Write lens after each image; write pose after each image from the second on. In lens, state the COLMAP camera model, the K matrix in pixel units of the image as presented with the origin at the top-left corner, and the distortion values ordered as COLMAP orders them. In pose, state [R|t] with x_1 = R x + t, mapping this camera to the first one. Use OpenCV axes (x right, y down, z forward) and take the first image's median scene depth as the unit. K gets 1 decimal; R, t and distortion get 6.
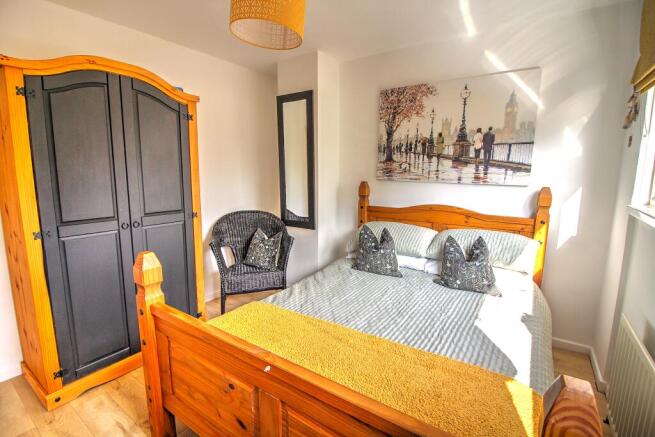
lens RADIAL K [[305.2, 0, 328.4], [0, 305.2, 216.9], [0, 0, 1]] dist [-0.006263, -0.000873]
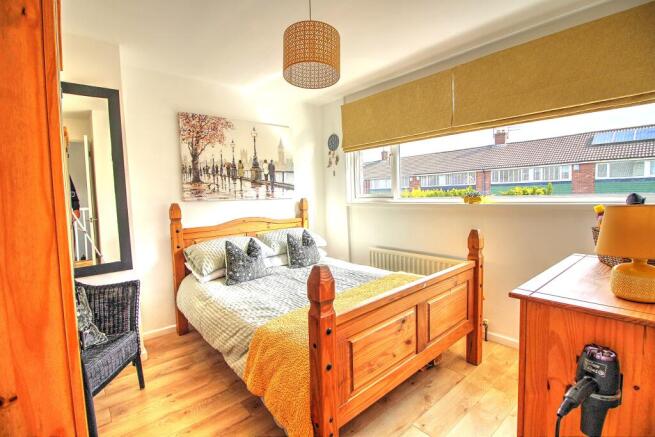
lens RADIAL K [[305.2, 0, 328.2], [0, 305.2, 216.1], [0, 0, 1]] dist [-0.006263, -0.000873]
pose [[0.246258, -0.086722, 0.965317, -0.757599], [0.179339, 0.982867, 0.042548, -0.039439], [-0.952468, 0.162641, 0.257592, 0.369166]]
